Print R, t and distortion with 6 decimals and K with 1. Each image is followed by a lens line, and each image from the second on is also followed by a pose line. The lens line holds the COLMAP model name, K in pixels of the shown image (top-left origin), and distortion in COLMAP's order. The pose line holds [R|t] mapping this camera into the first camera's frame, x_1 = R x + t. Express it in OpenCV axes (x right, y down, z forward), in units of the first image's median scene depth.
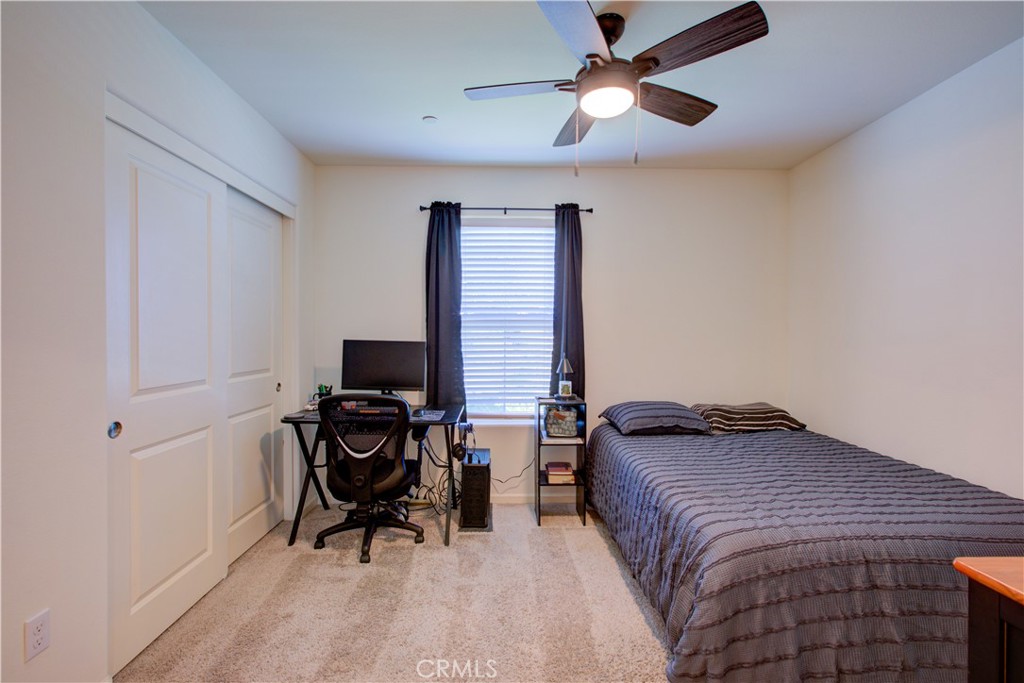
lens RADIAL K [[476.4, 0, 511.0], [0, 476.4, 346.0], [0, 0, 1]] dist [0.001131, 0.000788]
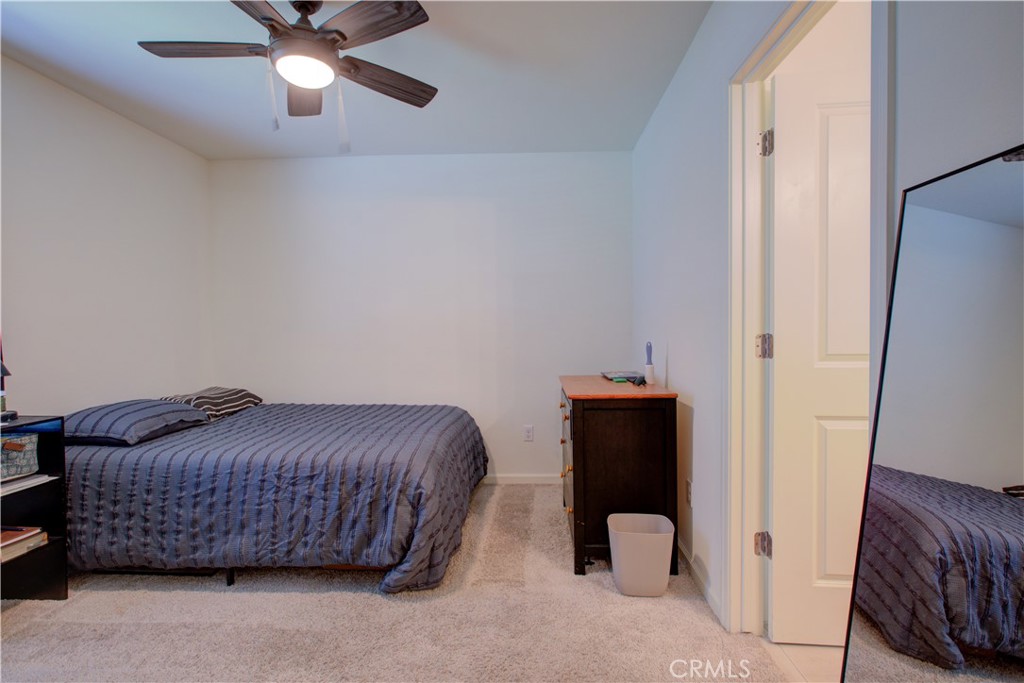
lens RADIAL K [[476.4, 0, 511.0], [0, 476.4, 346.0], [0, 0, 1]] dist [0.001131, 0.000788]
pose [[0.057992, -0.035082, 0.997700, -0.483613], [0.038973, 0.998700, 0.032852, 0.024681], [-0.997556, 0.036979, 0.059284, 0.335112]]
